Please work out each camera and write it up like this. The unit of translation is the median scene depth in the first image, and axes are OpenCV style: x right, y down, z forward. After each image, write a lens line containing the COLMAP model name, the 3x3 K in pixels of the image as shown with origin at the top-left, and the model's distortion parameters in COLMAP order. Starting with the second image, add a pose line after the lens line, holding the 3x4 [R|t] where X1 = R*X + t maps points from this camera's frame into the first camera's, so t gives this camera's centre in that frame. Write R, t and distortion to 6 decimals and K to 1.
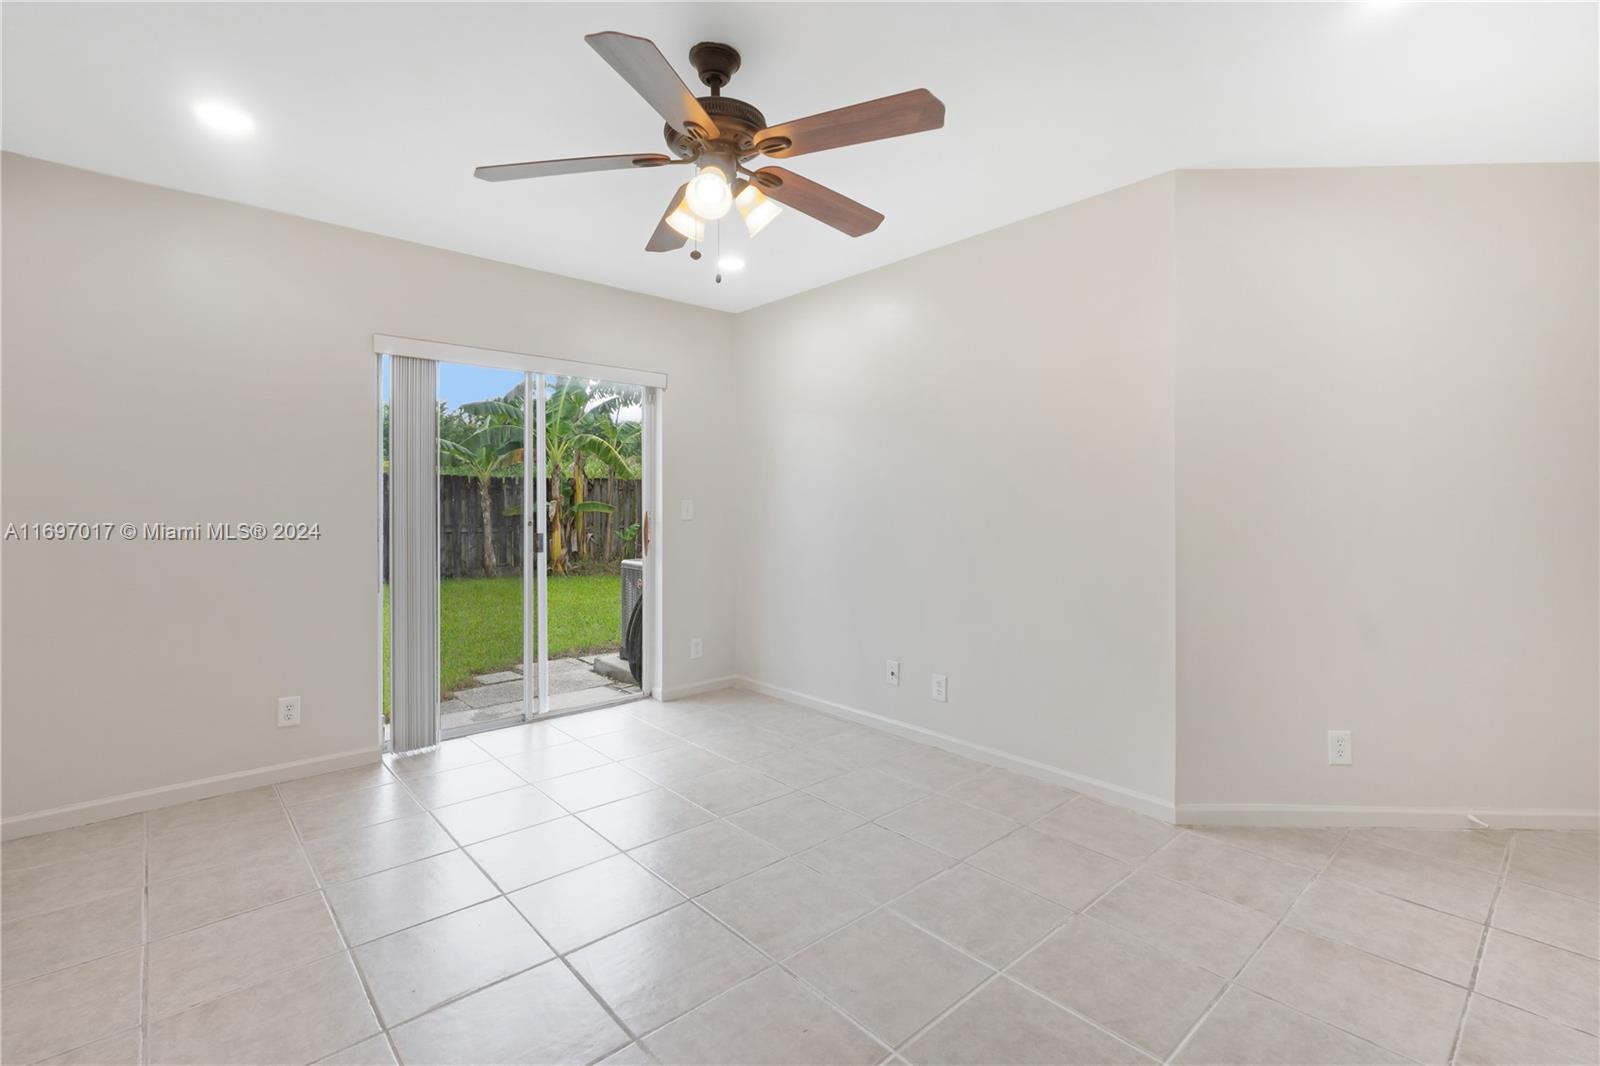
lens RADIAL K [[717.2, 0, 803.2], [0, 717.2, 513.3], [0, 0, 1]] dist [0.015337, -0.000215]
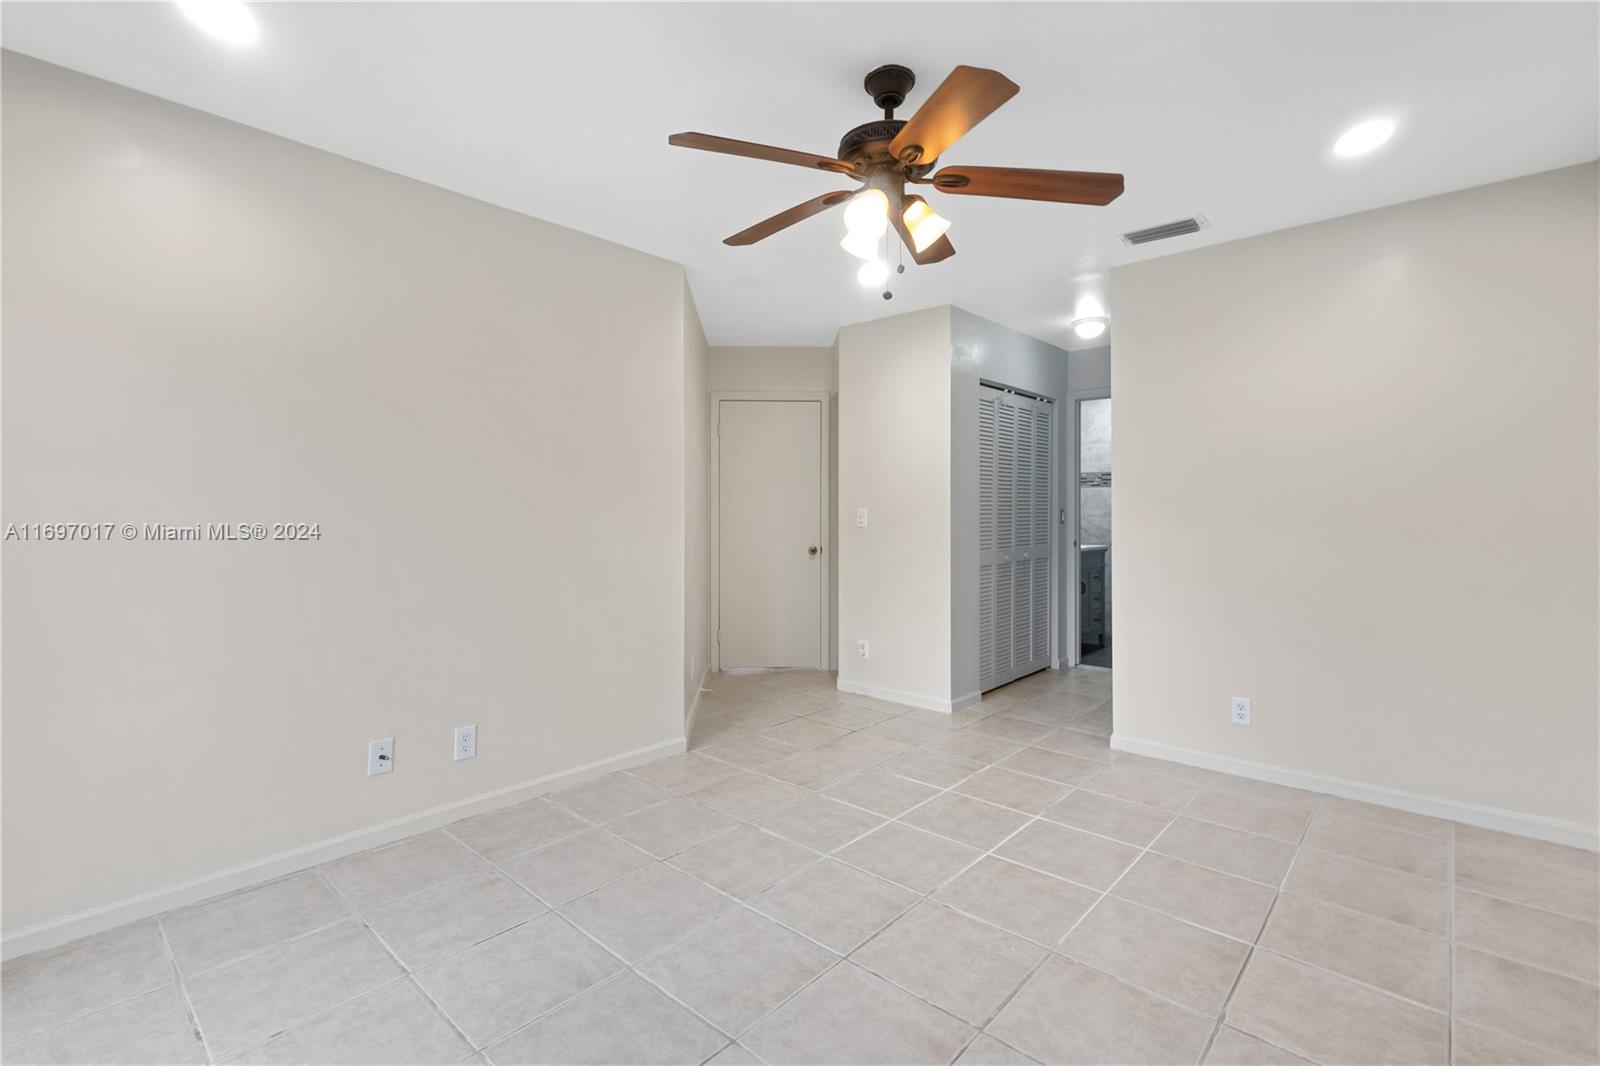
lens RADIAL K [[717.2, 0, 803.2], [0, 717.2, 513.3], [0, 0, 1]] dist [0.015337, -0.000215]
pose [[-0.099158, -0.003438, 0.995066, -0.951833], [0.005984, 0.999974, 0.004051, -0.020531], [-0.995054, 0.006356, -0.099134, 1.032870]]
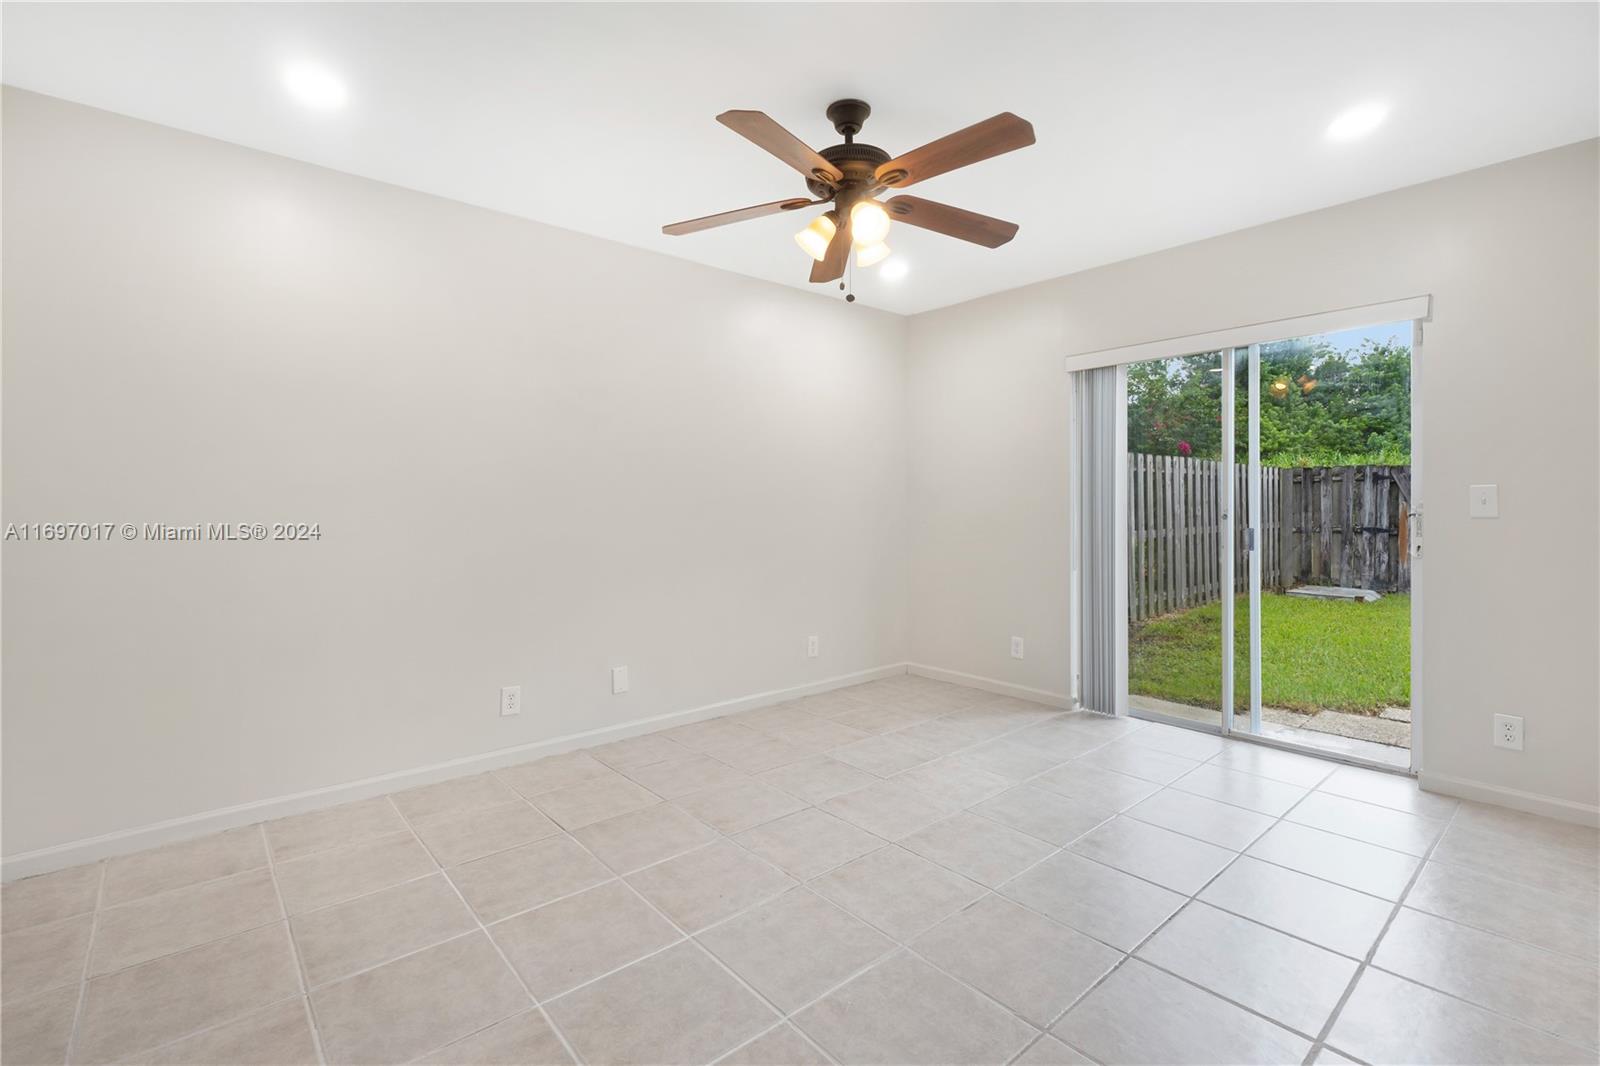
lens RADIAL K [[717.2, 0, 803.2], [0, 717.2, 513.3], [0, 0, 1]] dist [0.015337, -0.000215]
pose [[-0.023237, 0.004258, -0.999721, 0.889488], [-0.004505, 0.999980, 0.004364, 0.010406], [0.999720, 0.004605, -0.023217, 0.802209]]
